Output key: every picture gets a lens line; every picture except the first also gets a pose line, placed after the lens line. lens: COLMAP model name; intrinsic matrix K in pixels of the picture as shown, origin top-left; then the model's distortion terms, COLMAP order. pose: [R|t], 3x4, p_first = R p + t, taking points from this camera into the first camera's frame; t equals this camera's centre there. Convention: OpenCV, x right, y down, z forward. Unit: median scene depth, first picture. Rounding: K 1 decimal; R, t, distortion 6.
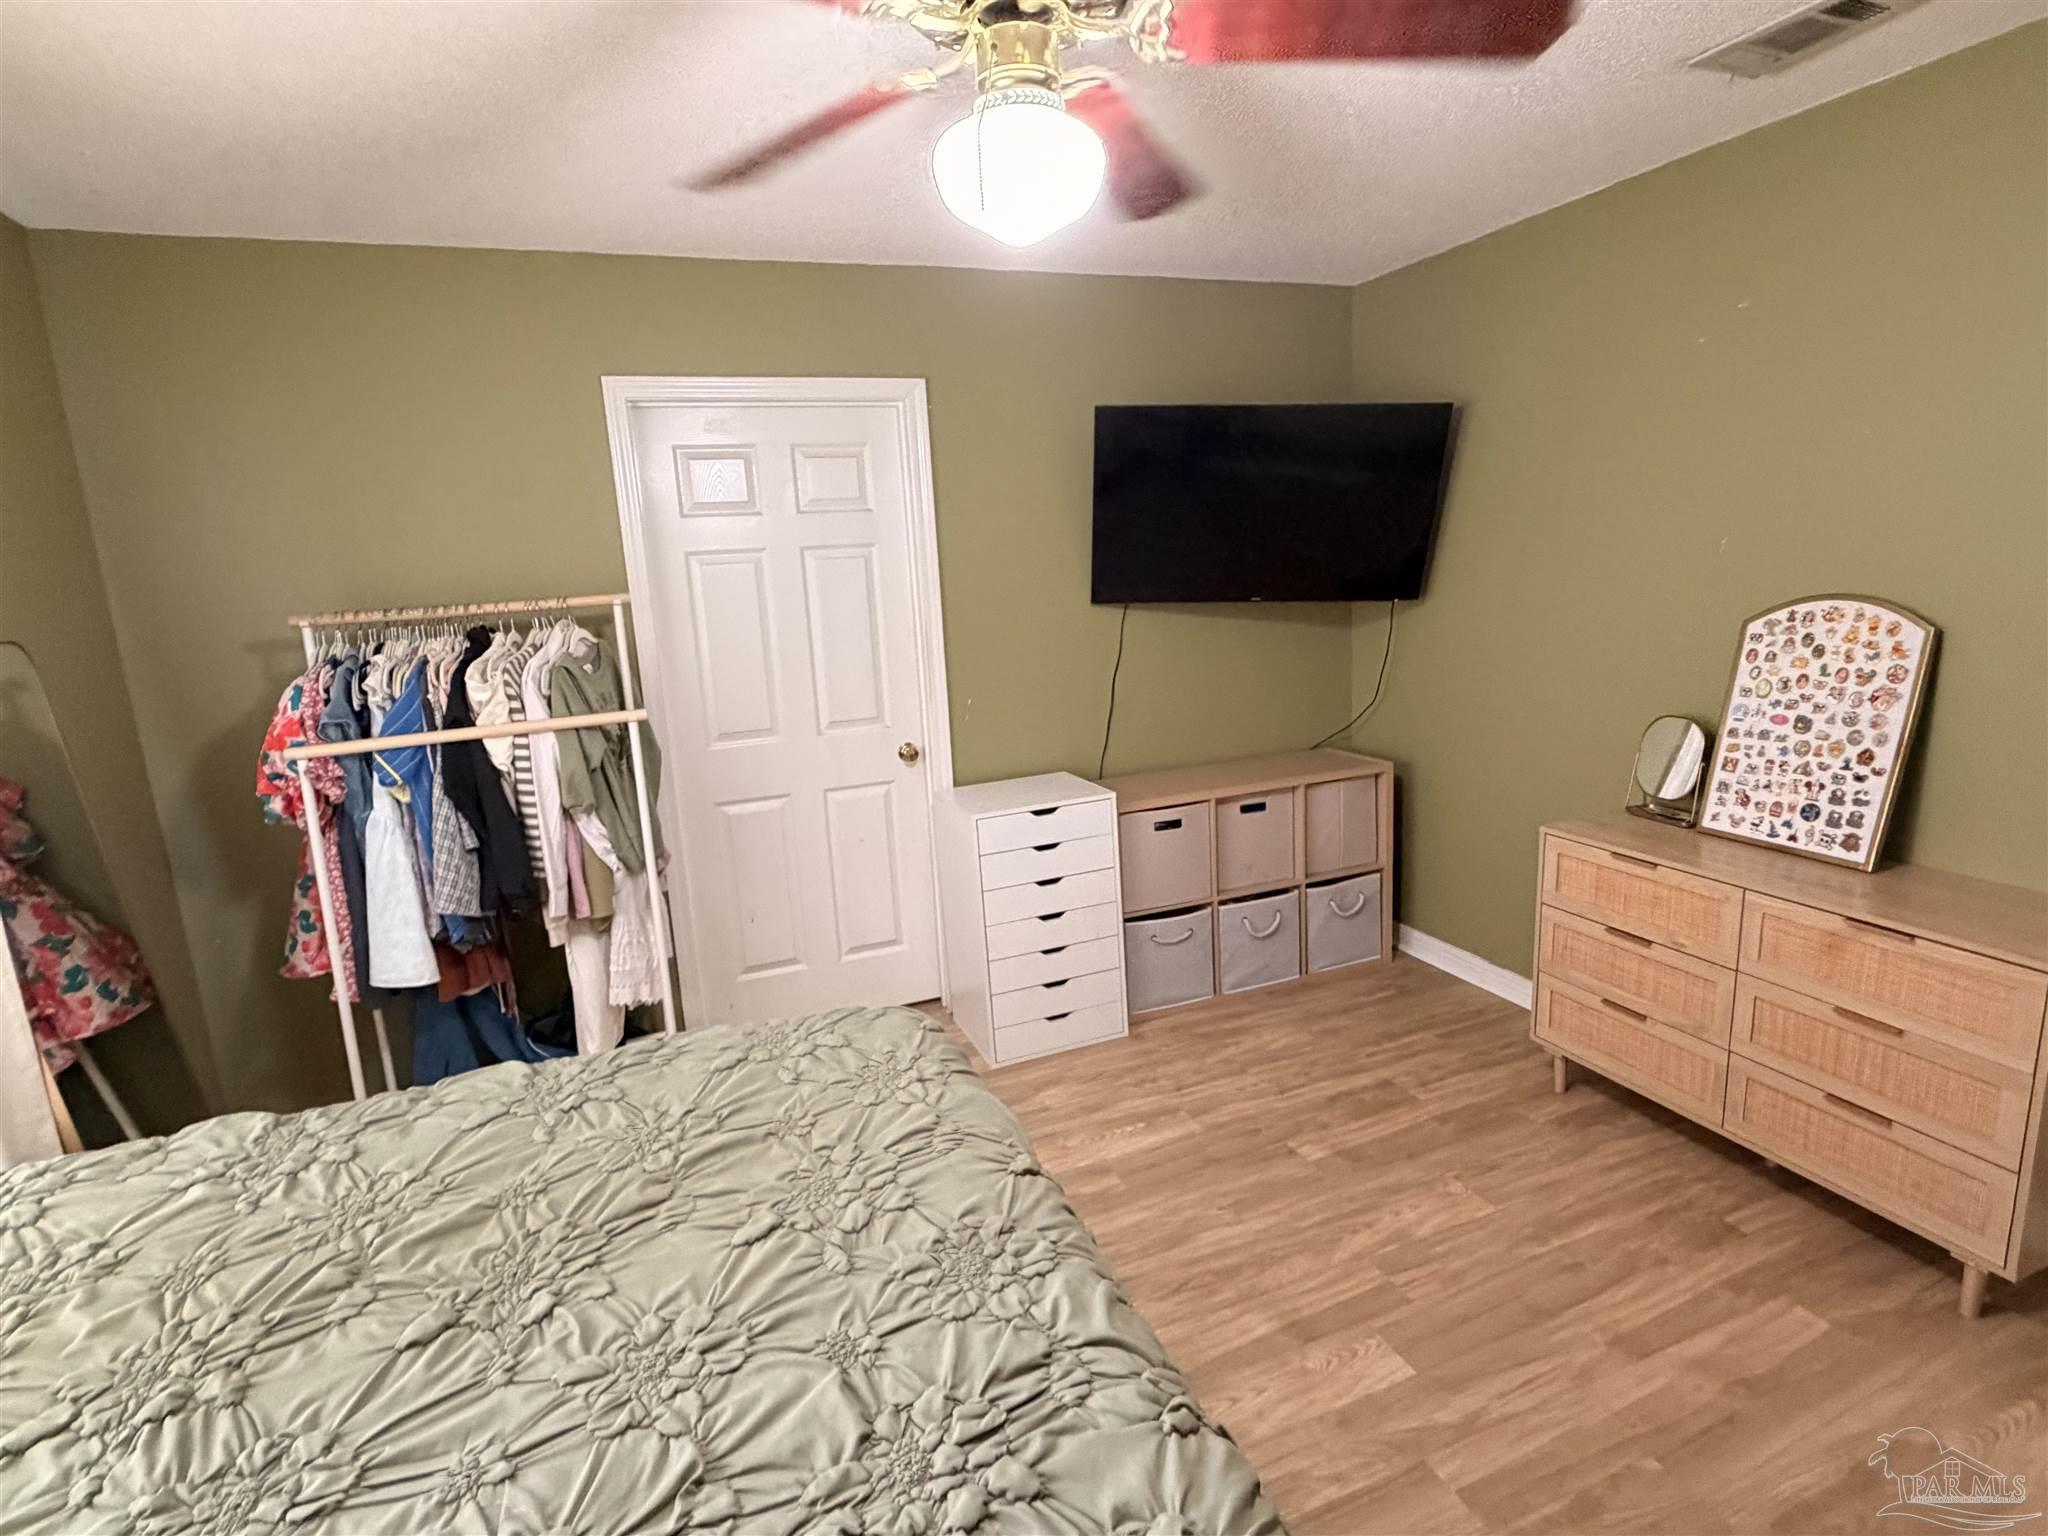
lens RADIAL K [[1029.9, 0, 1024.0], [0, 1029.9, 768.0], [0, 0, 1]] dist [-0.001584, 0.000032]
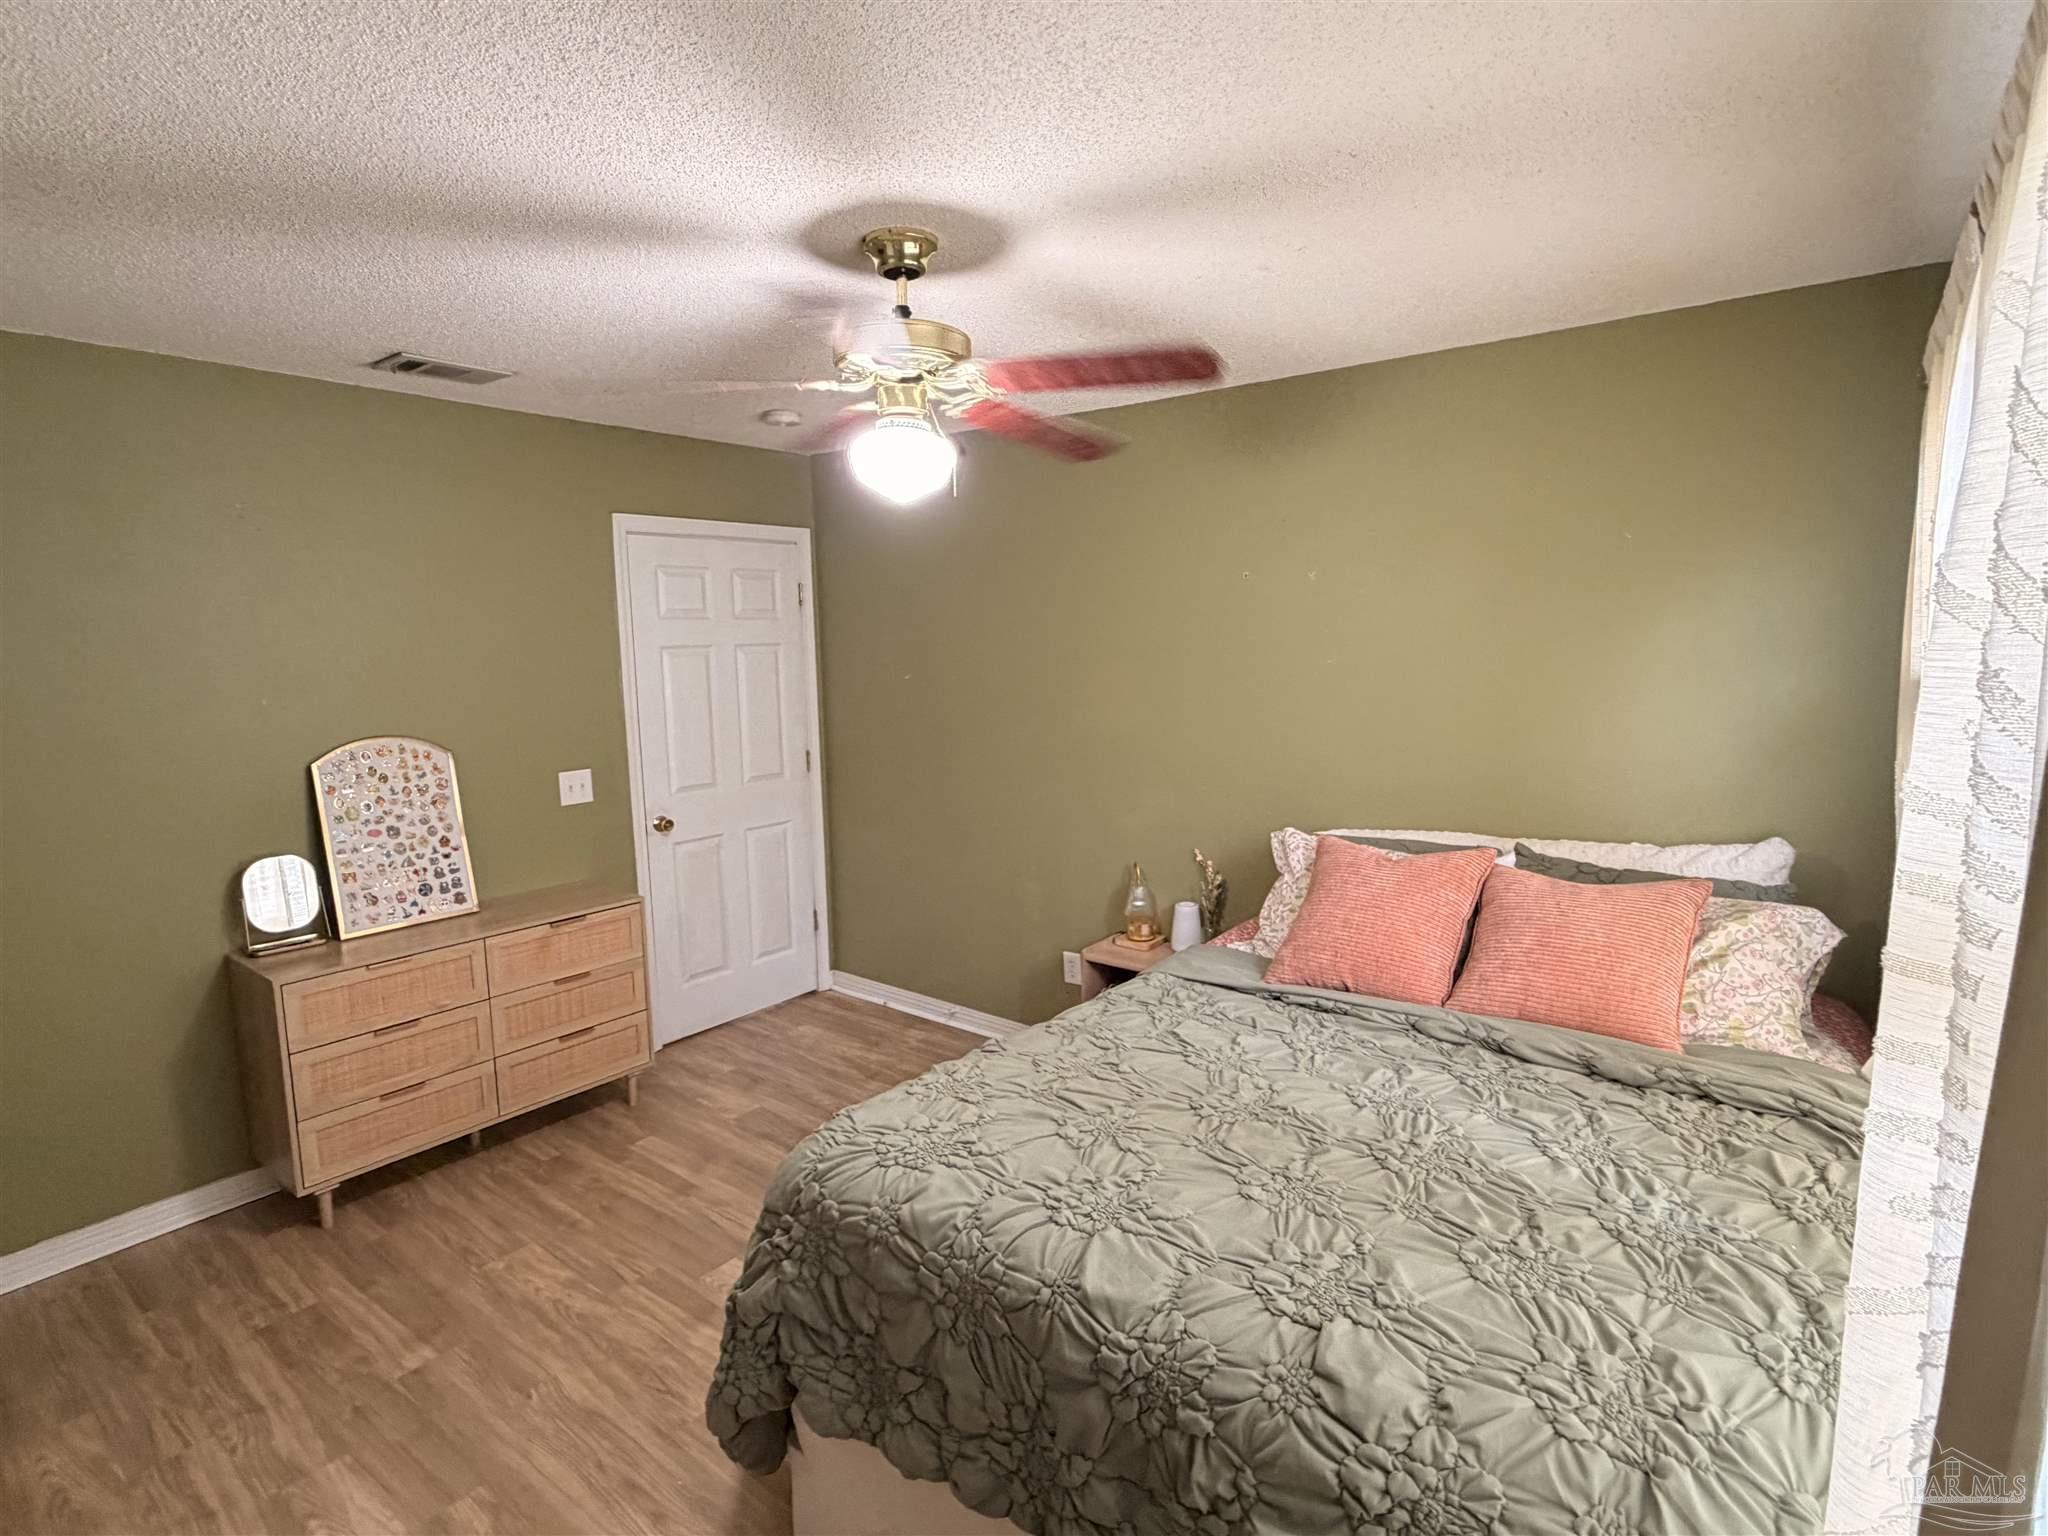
lens RADIAL K [[1029.9, 0, 1024.0], [0, 1029.9, 768.0], [0, 0, 1]] dist [-0.001584, 0.000032]
pose [[-0.509721, -0.040428, 0.859389, -0.799699], [0.221849, 0.958938, 0.176694, -0.173693], [-0.831244, 0.280719, -0.479822, 0.918379]]
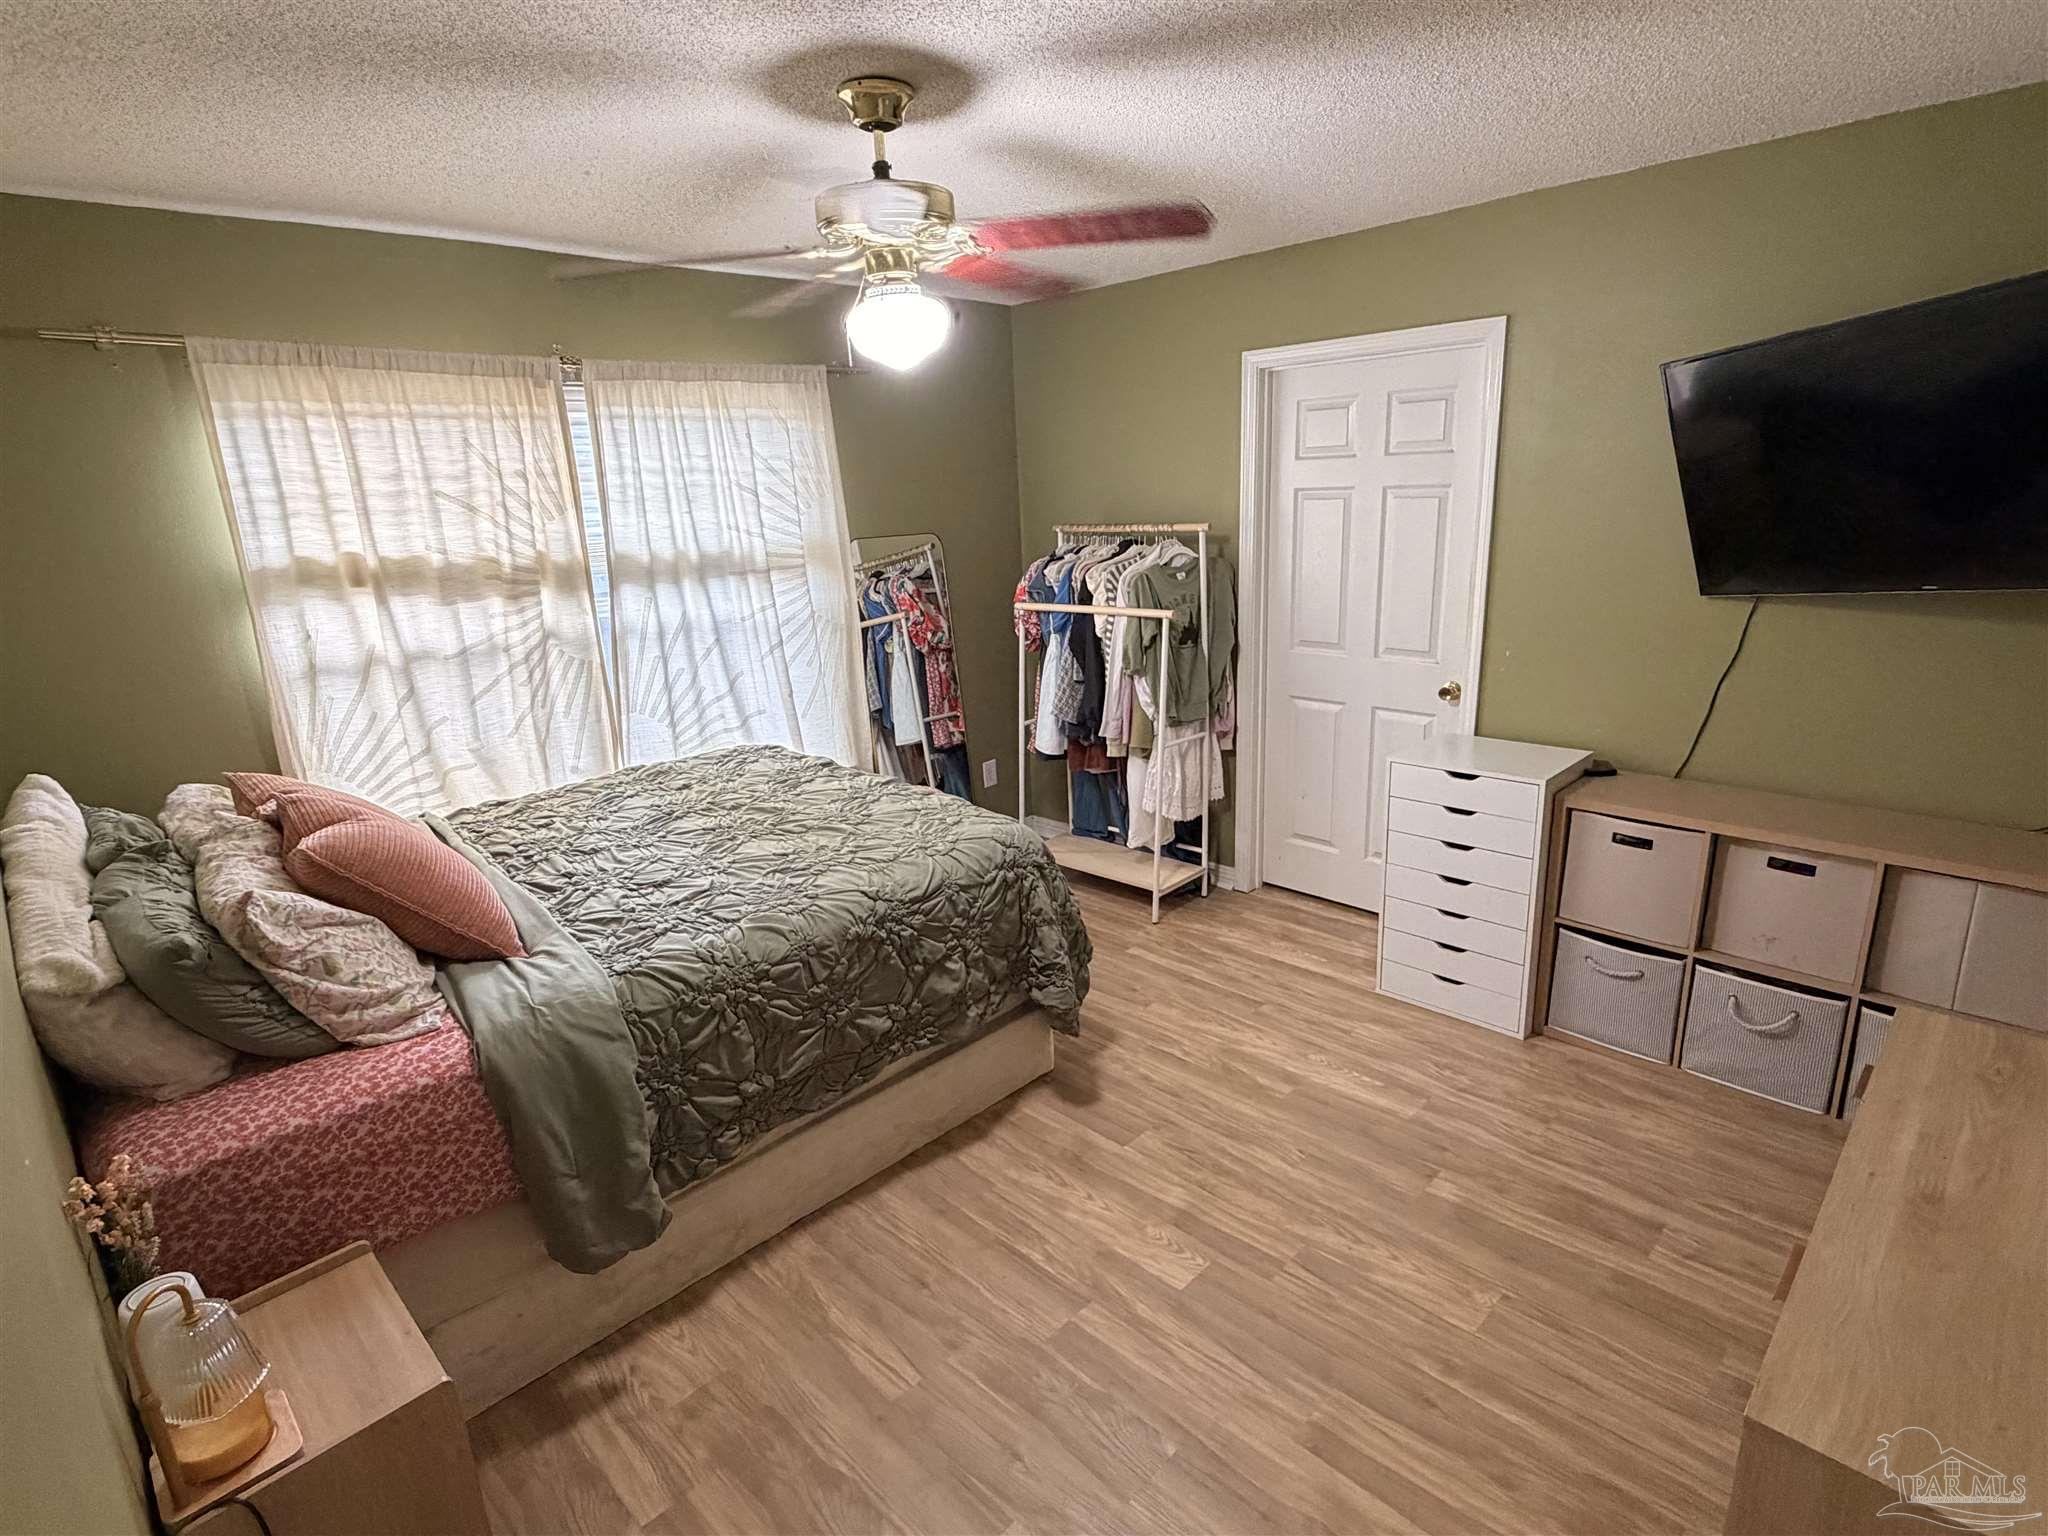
lens RADIAL K [[1029.9, 0, 1024.0], [0, 1029.9, 768.0], [0, 0, 1]] dist [-0.001584, 0.000032]
pose [[0.396411, 0.284305, -0.872943, 0.906152], [-0.162594, 0.957553, 0.238026, -0.166803], [0.903560, 0.047579, 0.425811, 0.258431]]
